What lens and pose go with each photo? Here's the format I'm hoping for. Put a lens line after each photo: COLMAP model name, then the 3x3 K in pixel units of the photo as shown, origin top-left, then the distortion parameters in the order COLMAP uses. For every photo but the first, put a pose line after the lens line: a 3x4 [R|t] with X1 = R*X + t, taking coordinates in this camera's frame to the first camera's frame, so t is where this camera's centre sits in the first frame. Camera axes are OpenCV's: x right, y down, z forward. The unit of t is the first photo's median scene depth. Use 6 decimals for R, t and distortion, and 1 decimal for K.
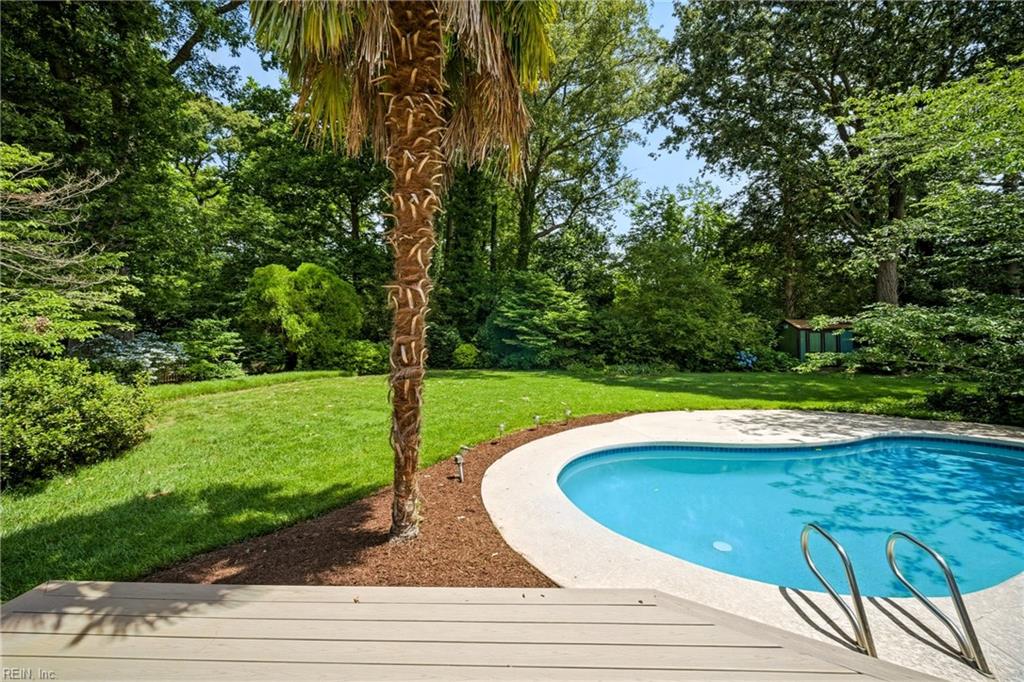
lens RADIAL K [[396.8, 0, 542.7], [0, 396.8, 339.3], [0, 0, 1]] dist [0.000958, -0.000279]
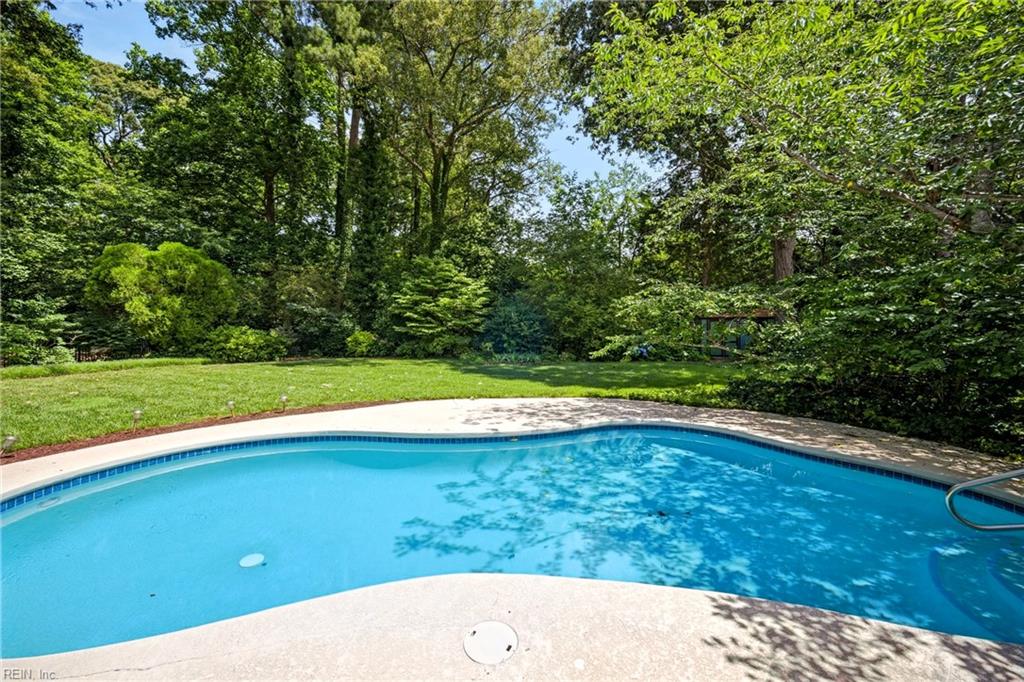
lens RADIAL K [[396.8, 0, 509.3], [0, 396.8, 341.0], [0, 0, 1]] dist [0.000958, -0.000279]
pose [[0.999472, 0.005045, 0.032097, 0.174764], [-0.005811, 0.999700, 0.023804, 0.013017], [-0.031967, -0.023978, 0.999201, 0.049919]]
